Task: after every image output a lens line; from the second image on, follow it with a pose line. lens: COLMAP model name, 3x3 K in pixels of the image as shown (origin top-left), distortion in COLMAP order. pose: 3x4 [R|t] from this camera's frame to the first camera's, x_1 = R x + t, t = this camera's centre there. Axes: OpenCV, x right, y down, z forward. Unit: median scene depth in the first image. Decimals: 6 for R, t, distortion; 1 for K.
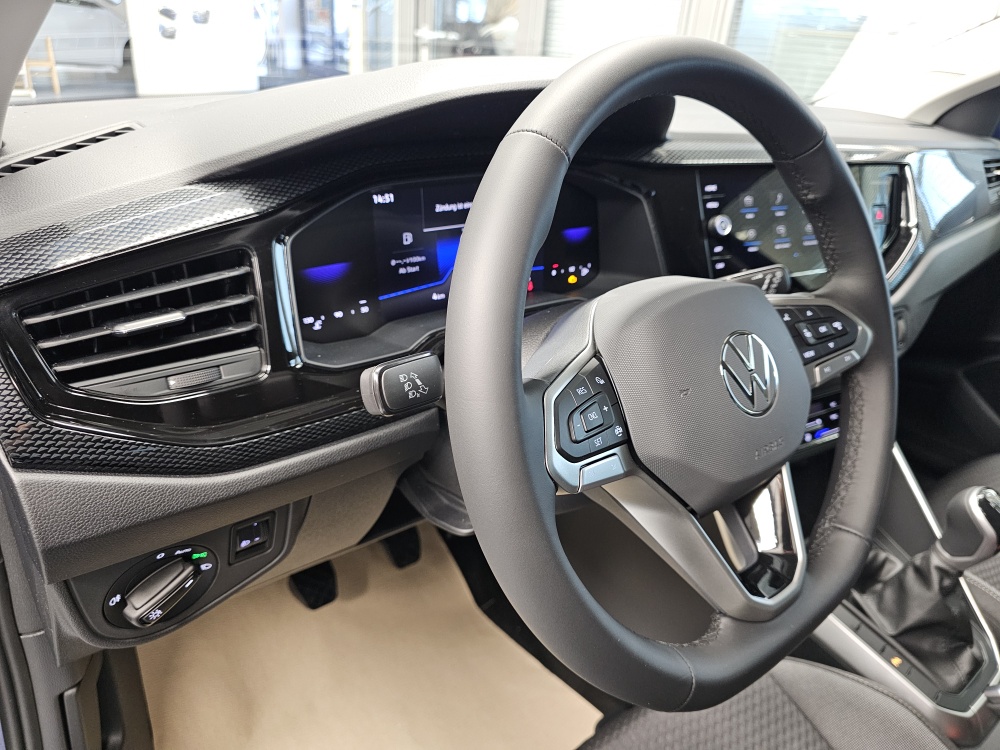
lens RADIAL K [[686.3, 0, 500.0], [0, 686.3, 375.0], [0, 0, 1]] dist [-0.008569, -0.002277]
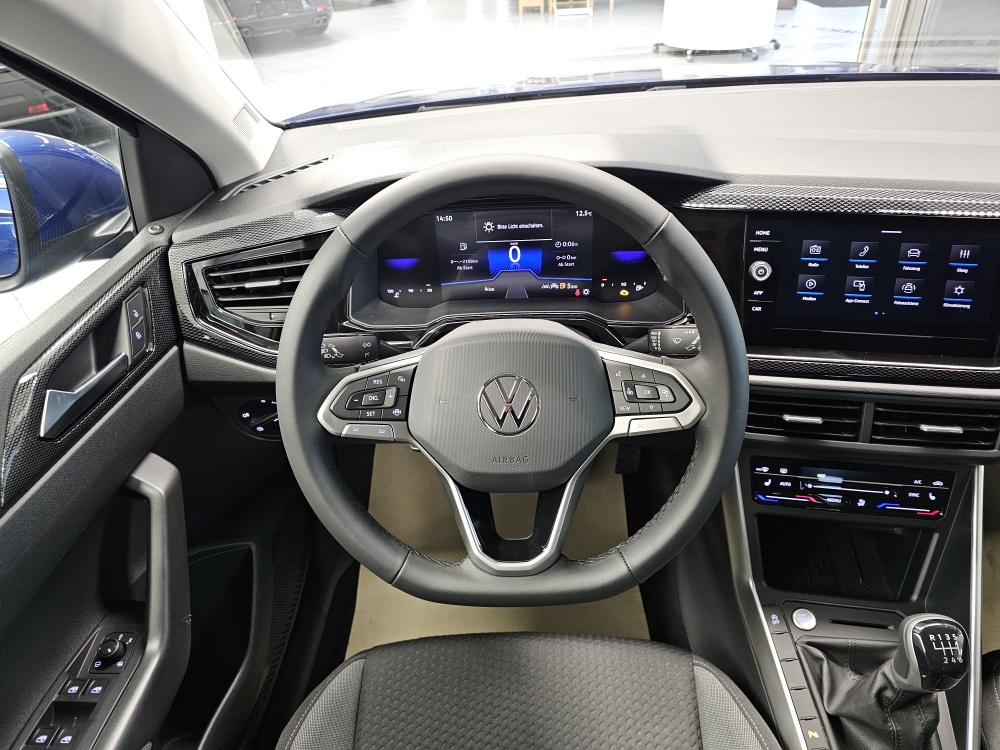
lens RADIAL K [[663.8, 0, 500.0], [0, 663.8, 375.0], [0, 0, 1]] dist [0.002290, -0.000669]
pose [[0.760604, 0.276588, -0.587351, 0.813484], [-0.198742, 0.960471, 0.194928, -0.229416], [0.618048, -0.031531, 0.785508, -0.039725]]
